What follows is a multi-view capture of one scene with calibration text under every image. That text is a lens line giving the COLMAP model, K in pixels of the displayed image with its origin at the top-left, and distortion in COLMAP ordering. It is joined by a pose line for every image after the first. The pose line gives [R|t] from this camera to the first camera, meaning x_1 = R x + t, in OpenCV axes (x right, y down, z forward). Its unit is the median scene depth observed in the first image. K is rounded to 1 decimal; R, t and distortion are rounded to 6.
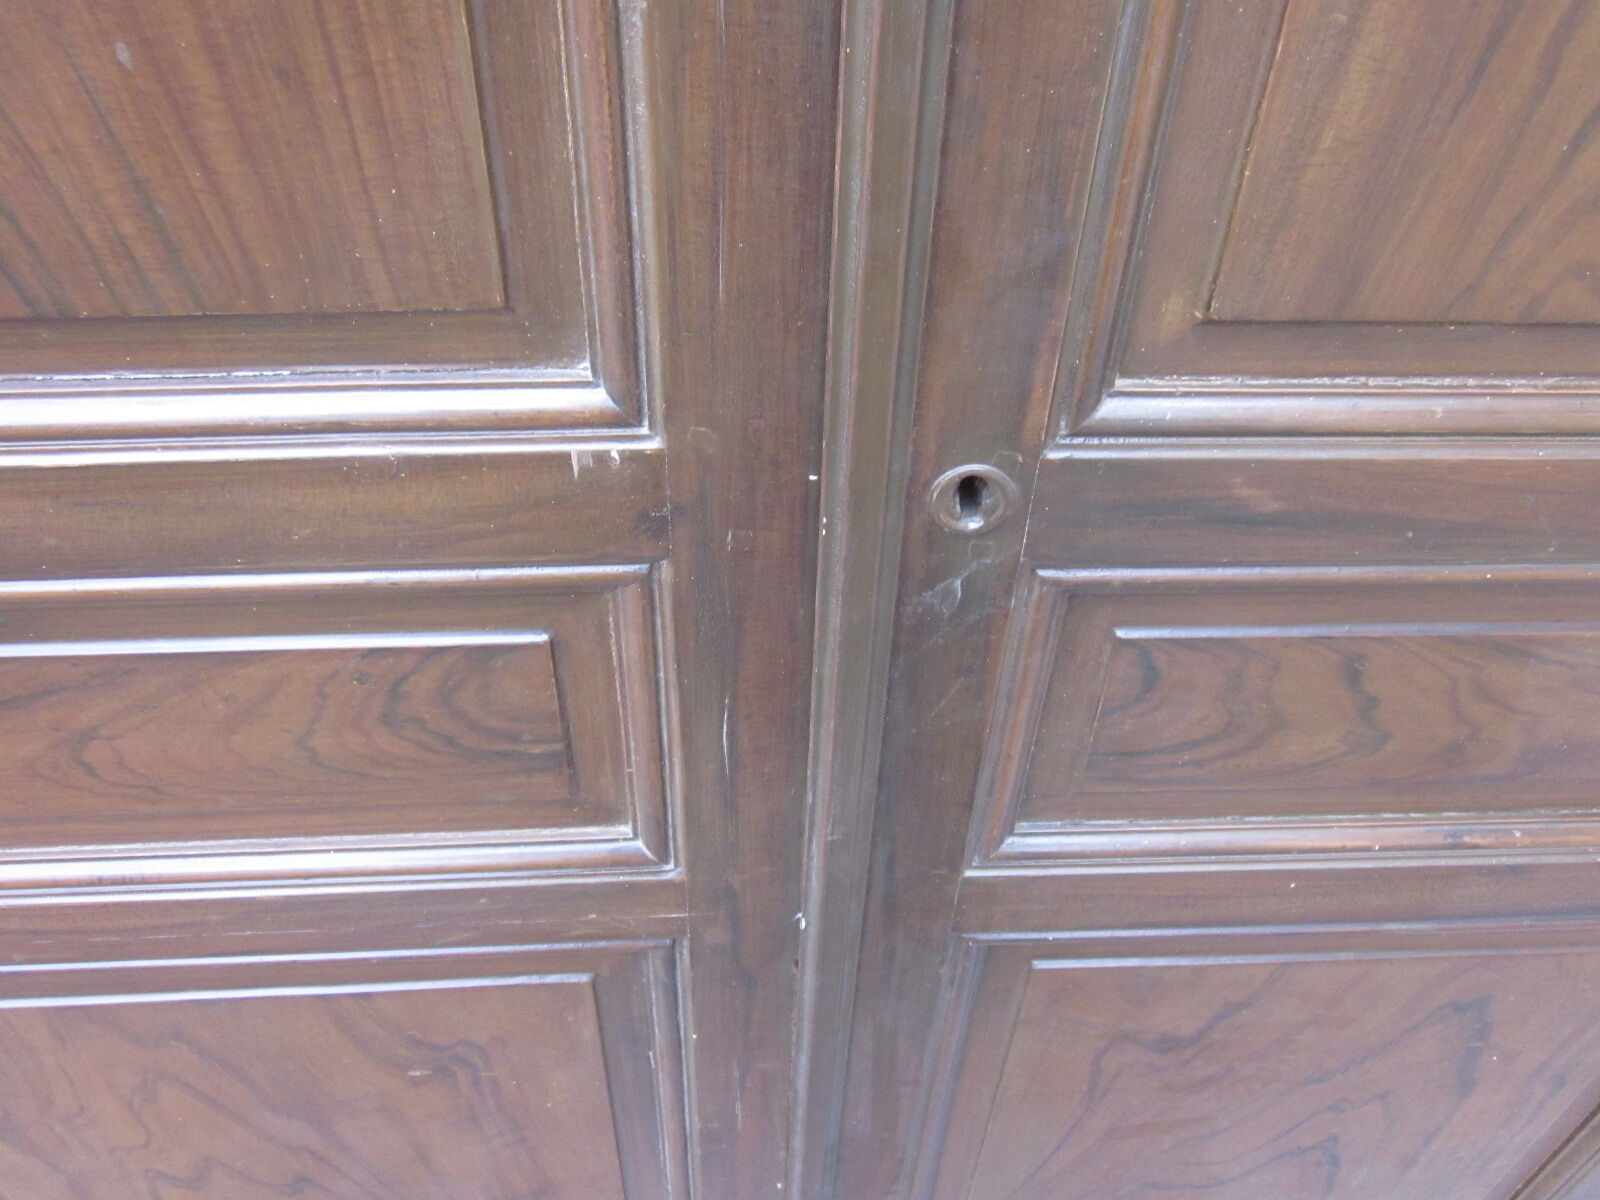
lens RADIAL K [[1331.2, 0, 799.3], [0, 1331.2, 605.8], [0, 0, 1]] dist [-0.042605, 0.013526]
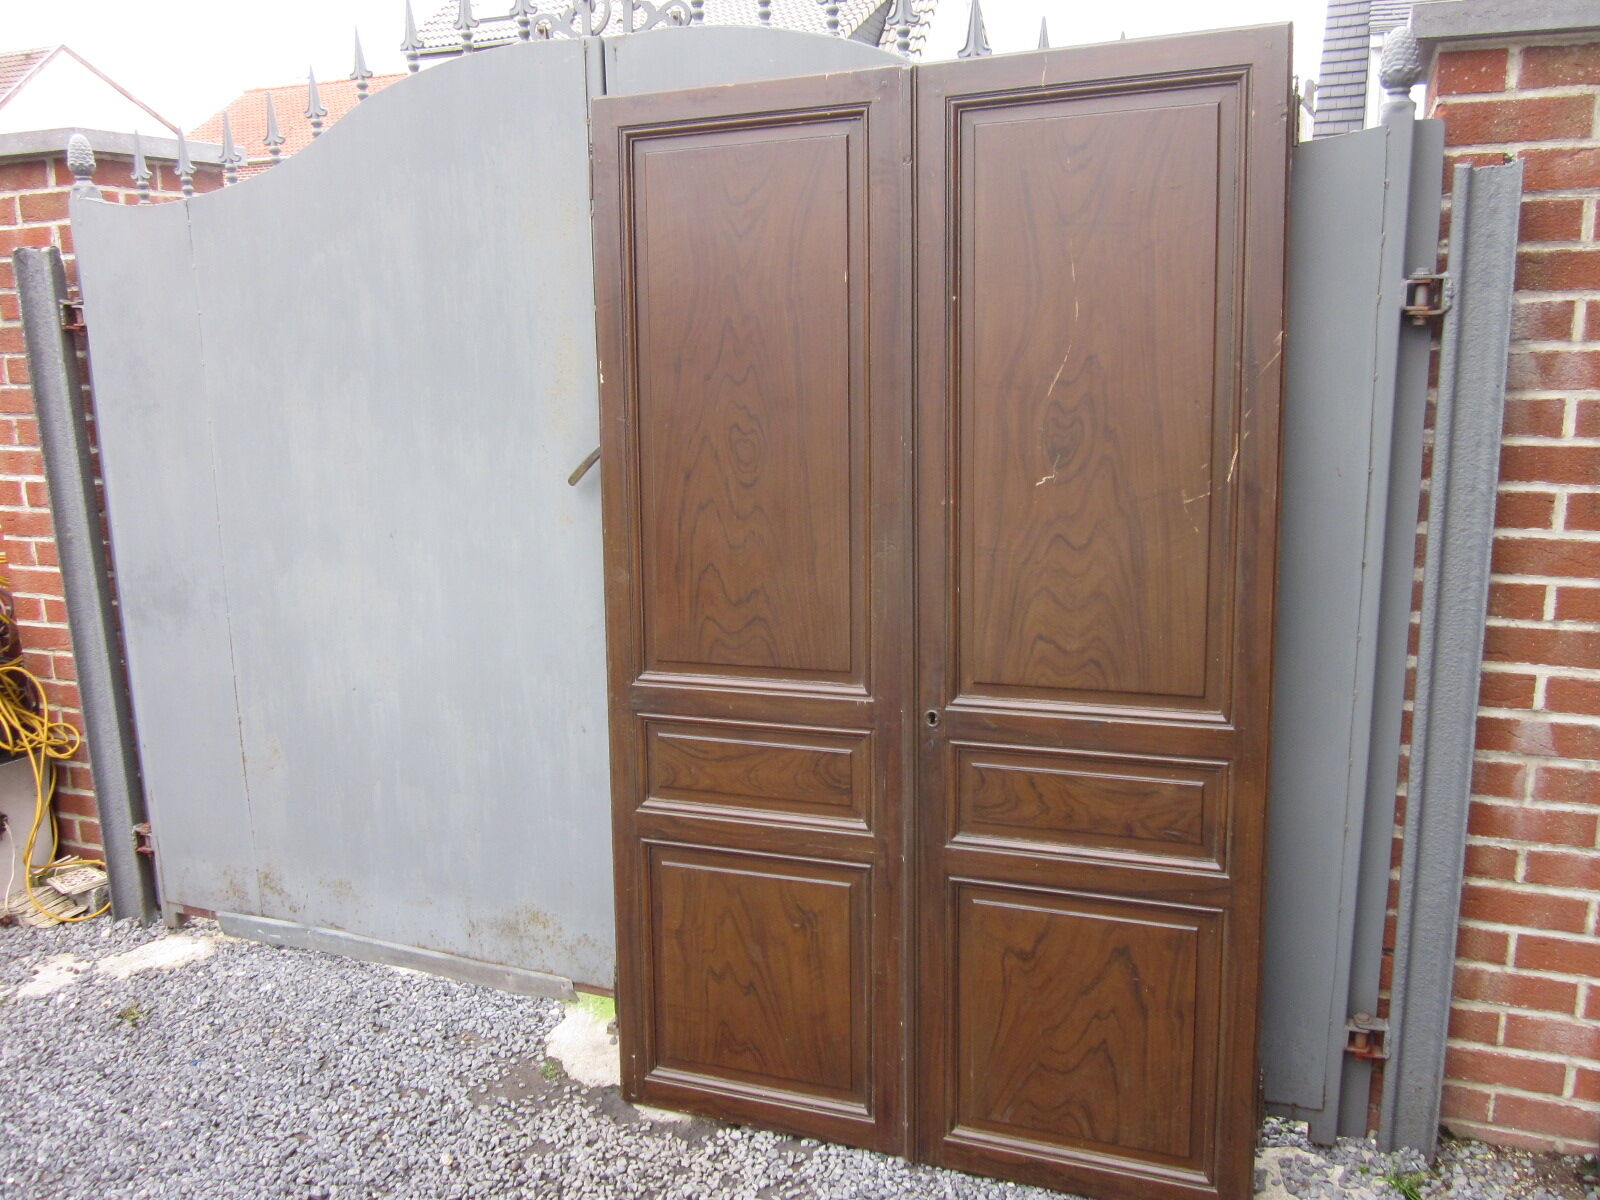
lens RADIAL K [[1331.2, 0, 805.1], [0, 1331.2, 595.3], [0, 0, 1]] dist [-0.042605, 0.013526]
pose [[0.903359, 0.014598, -0.428636, 1.820791], [-0.265877, 0.803266, -0.532985, 2.318305], [0.336529, 0.595441, 0.729519, -3.042403]]
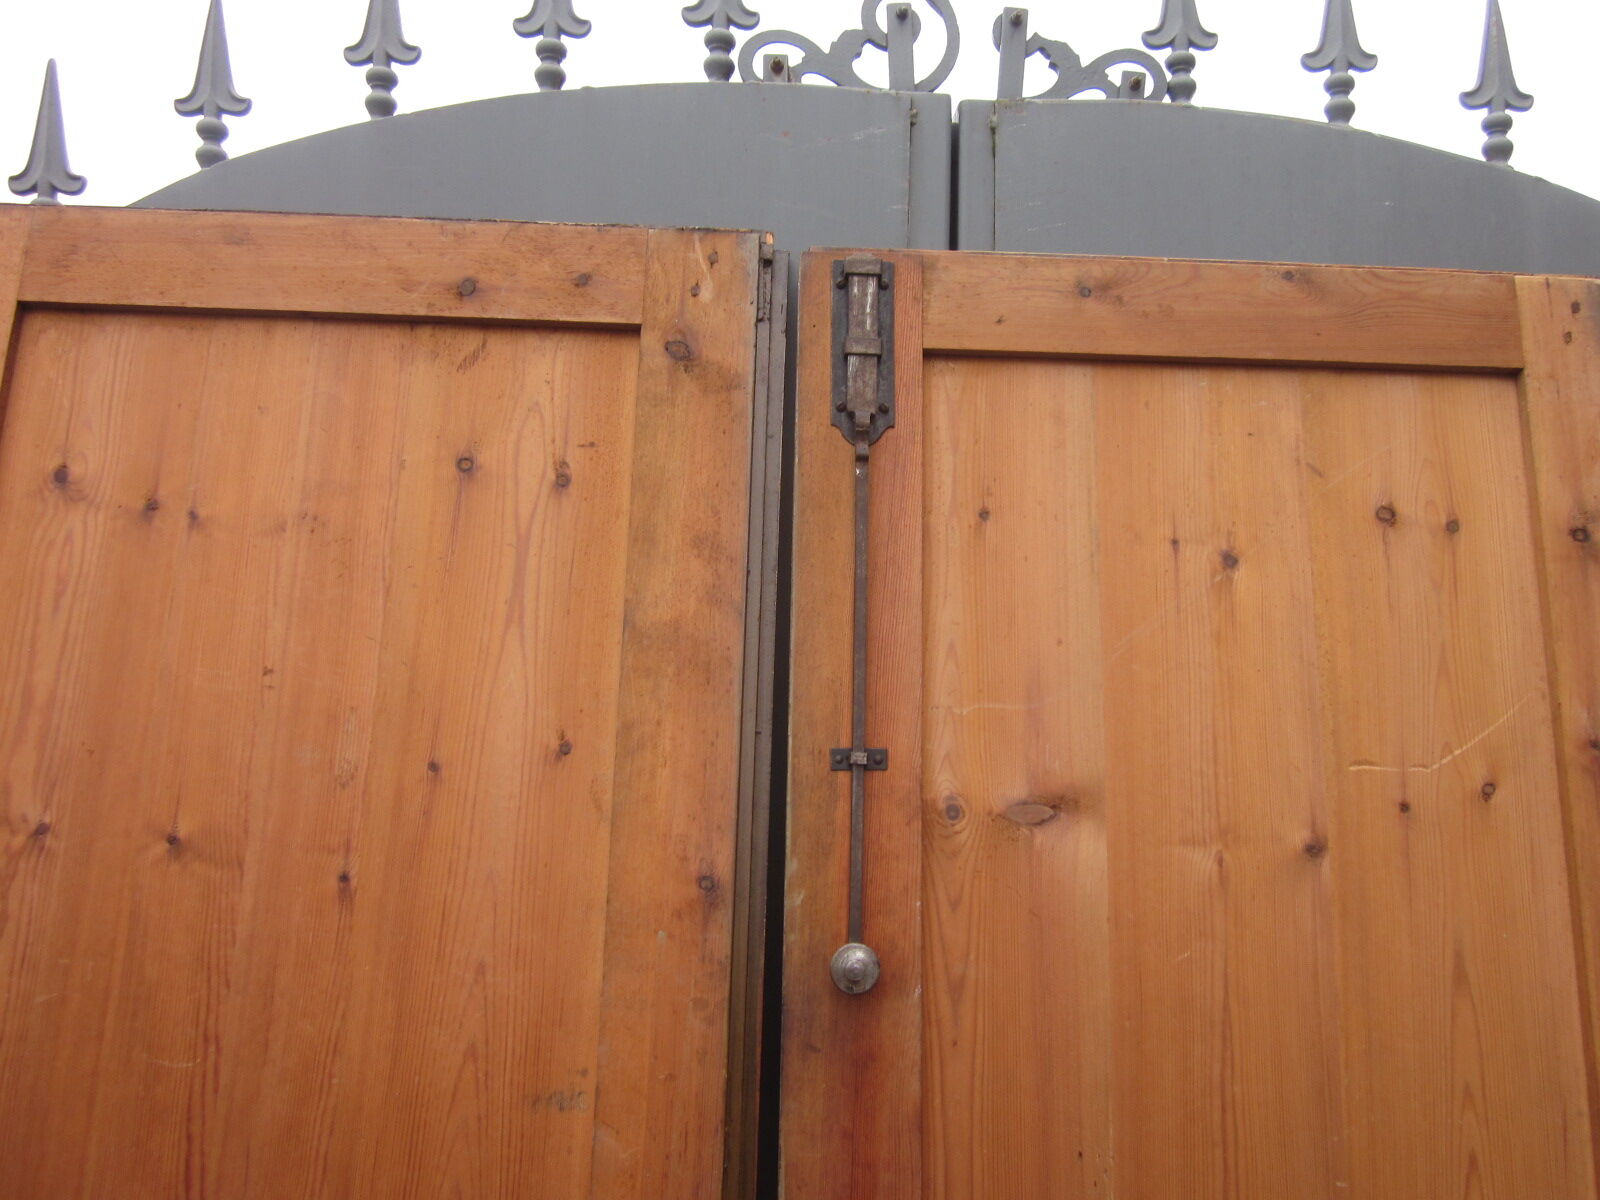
lens RADIAL K [[1331.2, 0, 795.6], [0, 1331.2, 599.4], [0, 0, 1]] dist [-0.042605, 0.013526]
pose [[0.998686, -0.038706, -0.033595, -1.354184], [-0.001980, 0.625863, -0.779931, 0.197640], [0.051214, 0.778972, 0.624963, -1.557358]]
